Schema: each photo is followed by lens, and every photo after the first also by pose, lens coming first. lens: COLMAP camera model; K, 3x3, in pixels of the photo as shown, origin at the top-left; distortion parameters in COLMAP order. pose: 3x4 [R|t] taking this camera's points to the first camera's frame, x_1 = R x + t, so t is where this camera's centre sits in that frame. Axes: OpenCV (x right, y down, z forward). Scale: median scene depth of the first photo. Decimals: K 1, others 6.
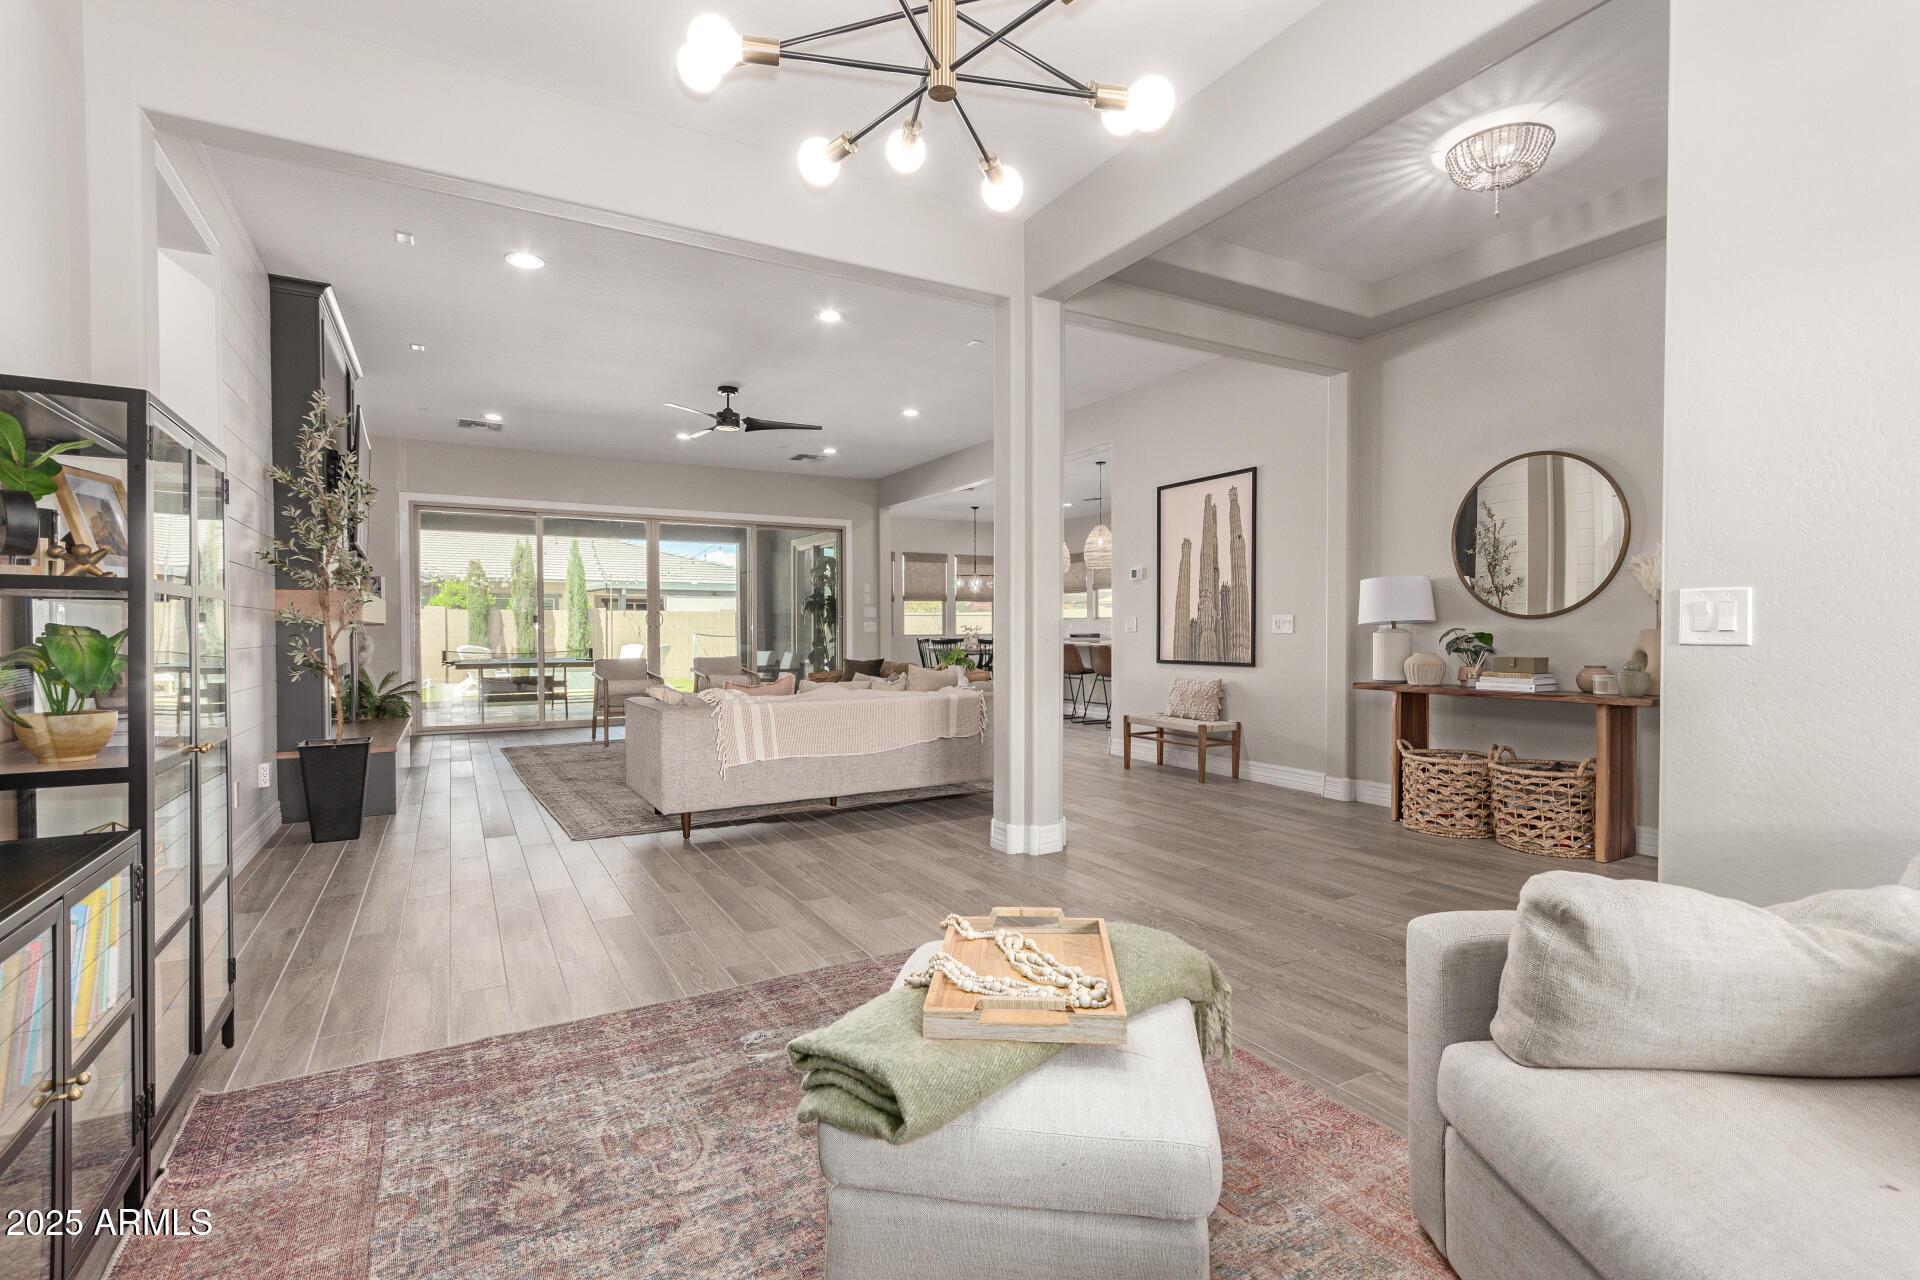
lens RADIAL K [[891.7, 0, 958.3], [0, 891.7, 635.8], [0, 0, 1]] dist [0.004288, 0.000027]
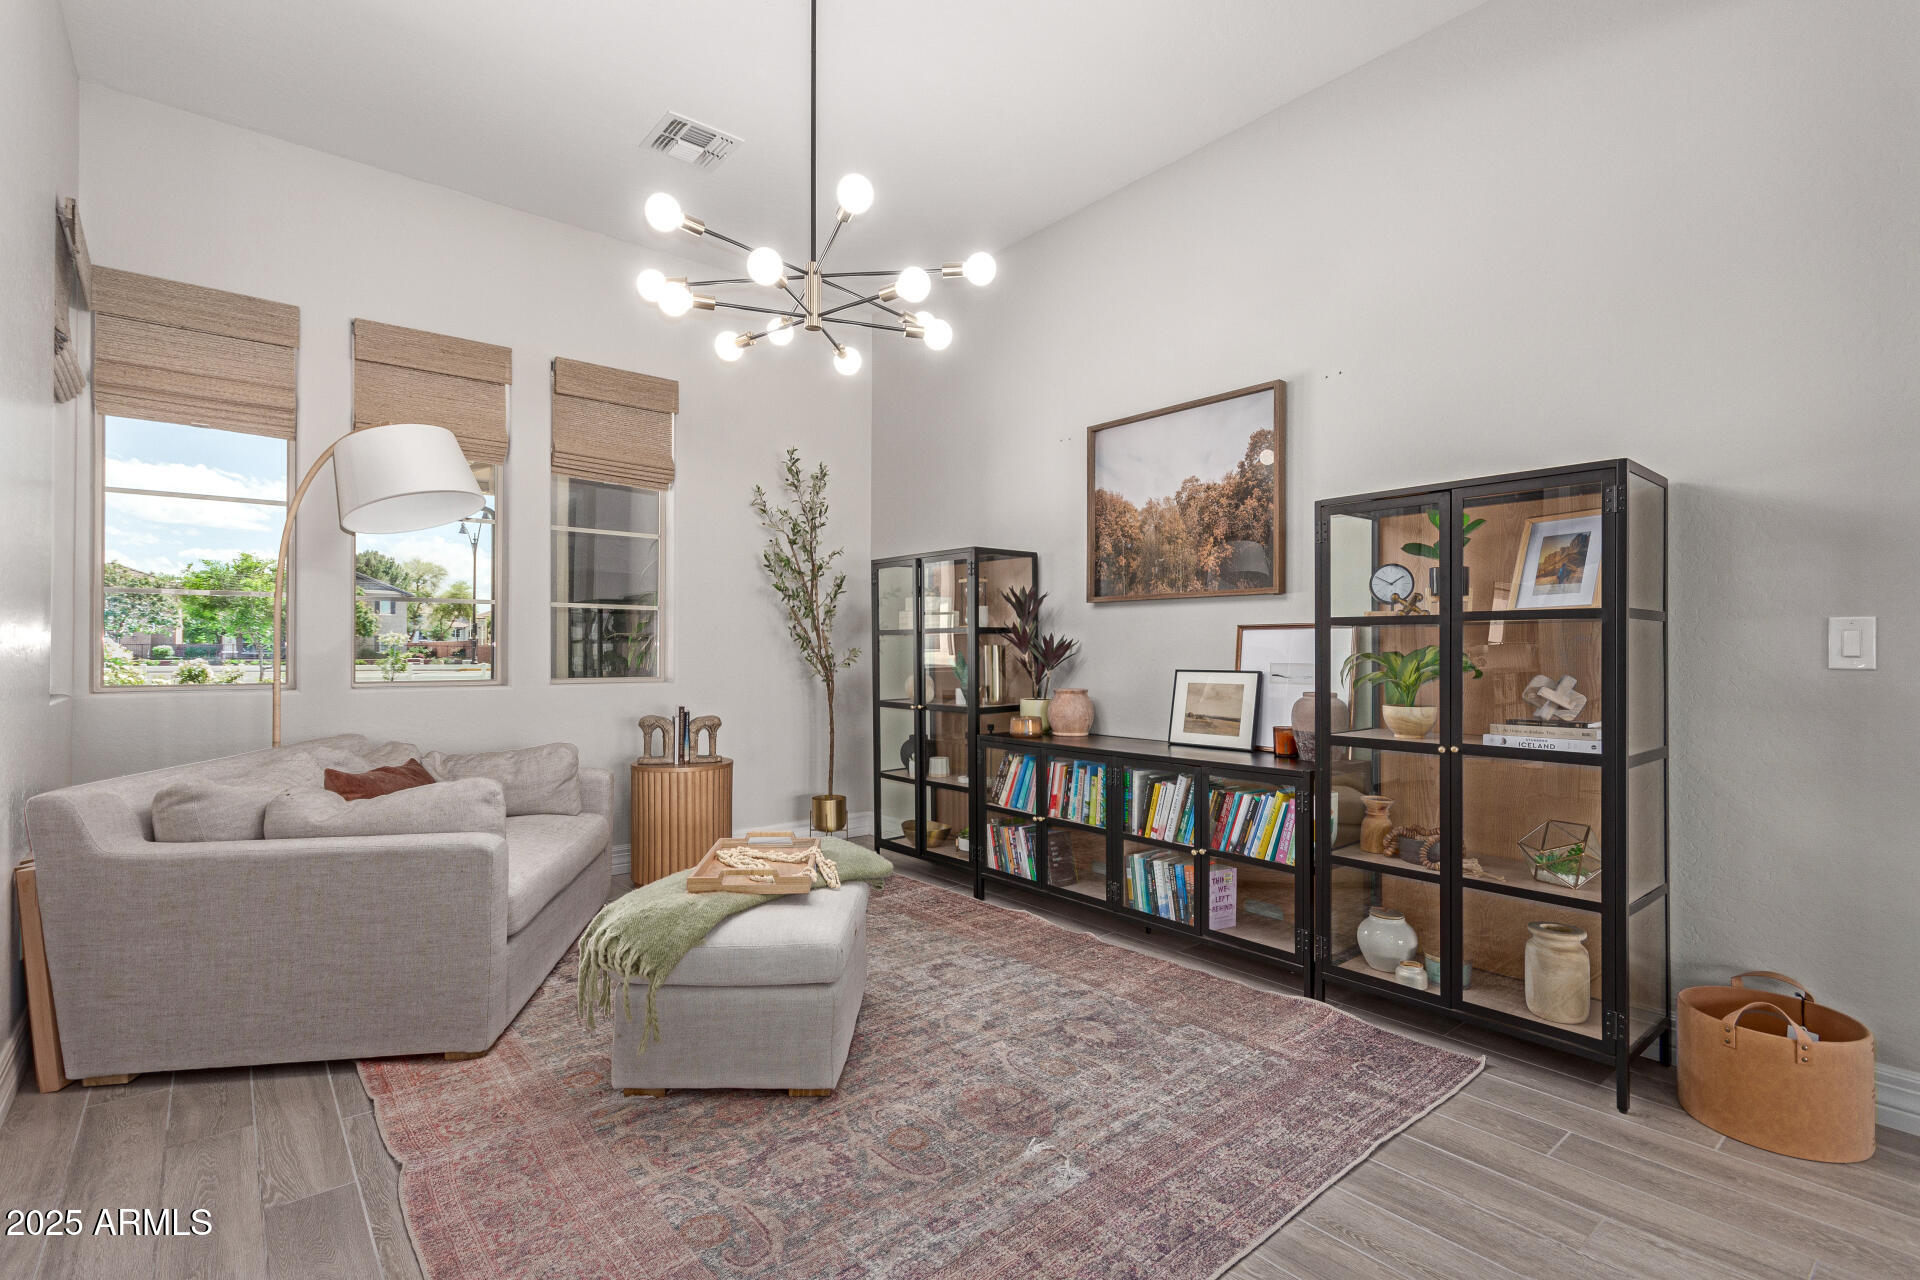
lens RADIAL K [[891.7, 0, 962.9], [0, 891.7, 643.4], [0, 0, 1]] dist [0.004288, 0.000027]
pose [[-0.984197, 0.000555, -0.177074, 0.001205], [0.000207, 0.999998, 0.001987, -0.018690], [0.177075, 0.001919, -0.984196, 2.179920]]
